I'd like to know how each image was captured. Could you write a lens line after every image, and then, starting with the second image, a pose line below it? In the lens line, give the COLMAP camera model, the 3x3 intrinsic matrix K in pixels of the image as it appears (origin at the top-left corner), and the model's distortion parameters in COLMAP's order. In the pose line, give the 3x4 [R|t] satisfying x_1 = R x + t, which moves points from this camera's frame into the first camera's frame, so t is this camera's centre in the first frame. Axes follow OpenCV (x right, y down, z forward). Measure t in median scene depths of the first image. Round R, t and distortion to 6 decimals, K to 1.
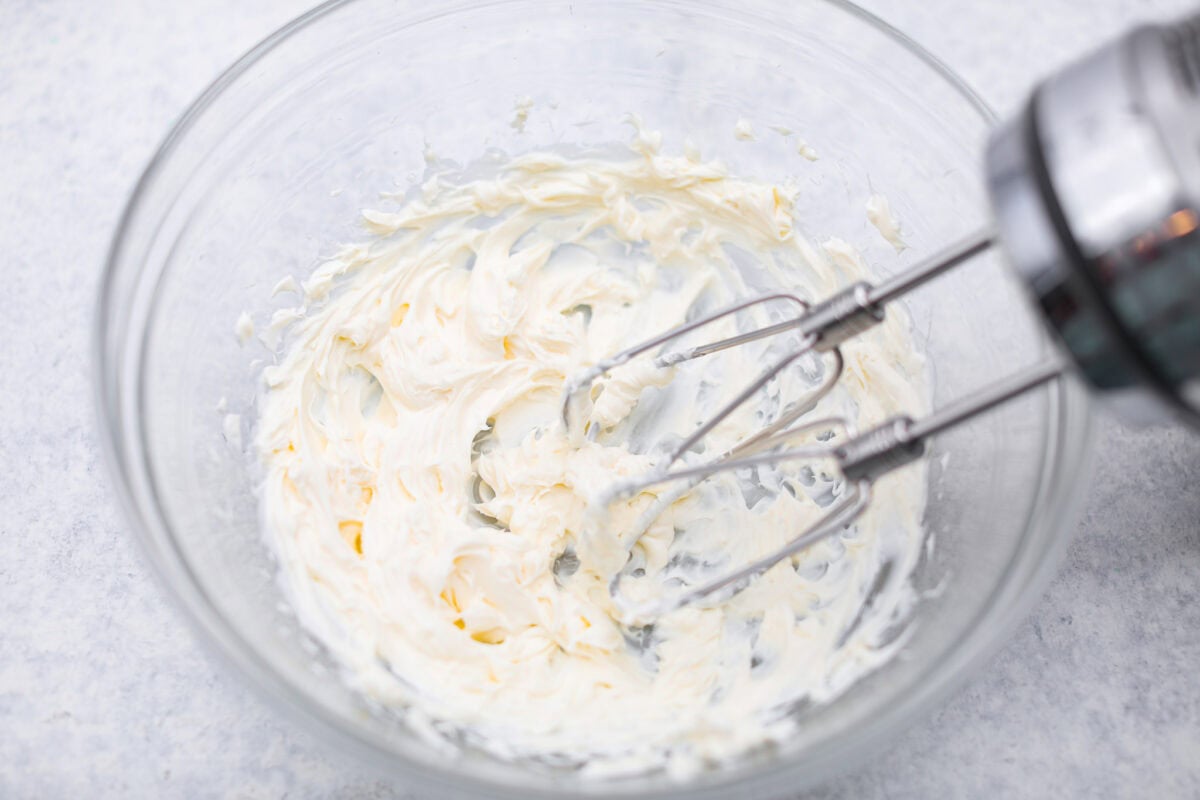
lens RADIAL K [[1827.1, 0, 601.4], [0, 1827.1, 401.9], [0, 0, 1]] dist [-0.163458, 0.000000]
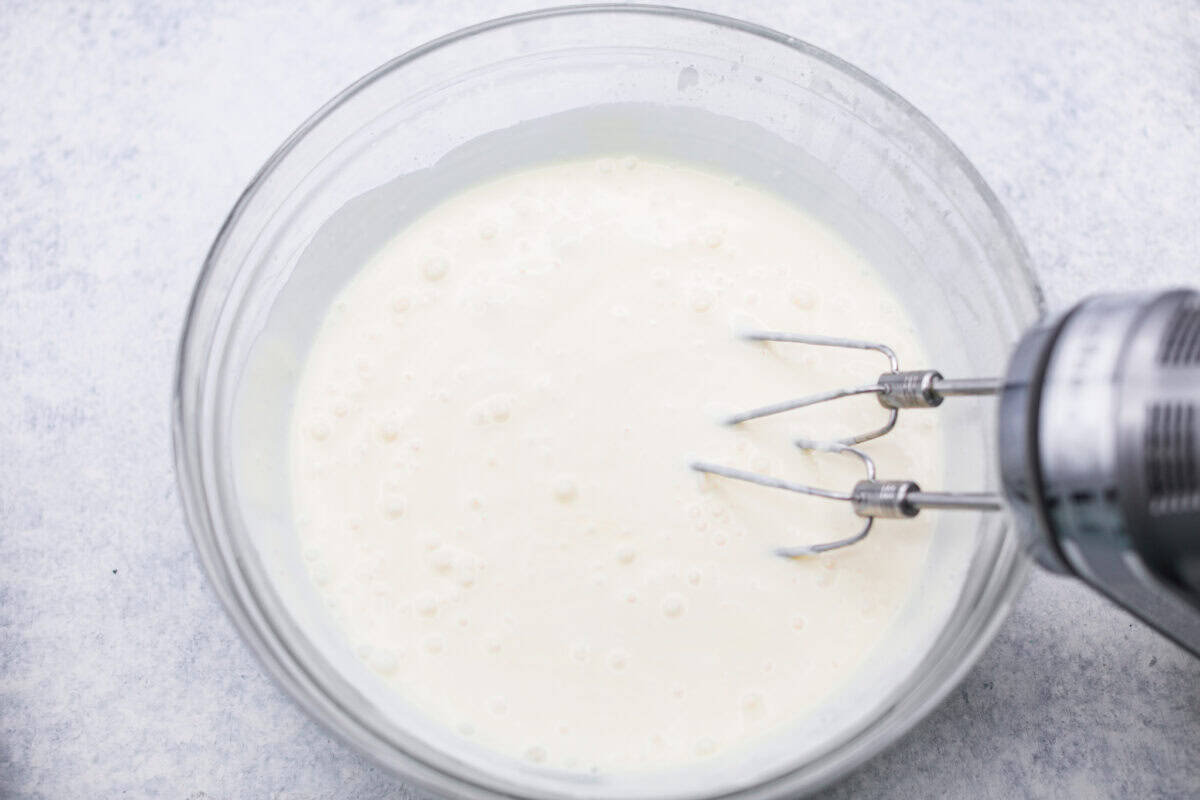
lens RADIAL K [[1827.1, 0, 603.6], [0, 1827.1, 397.8], [0, 0, 1]] dist [-0.163458, 0.000000]
pose [[0.999076, -0.035878, -0.023645, 0.028032], [0.038478, 0.991940, 0.120723, -0.241298], [0.019123, -0.121521, 0.992405, -0.227411]]
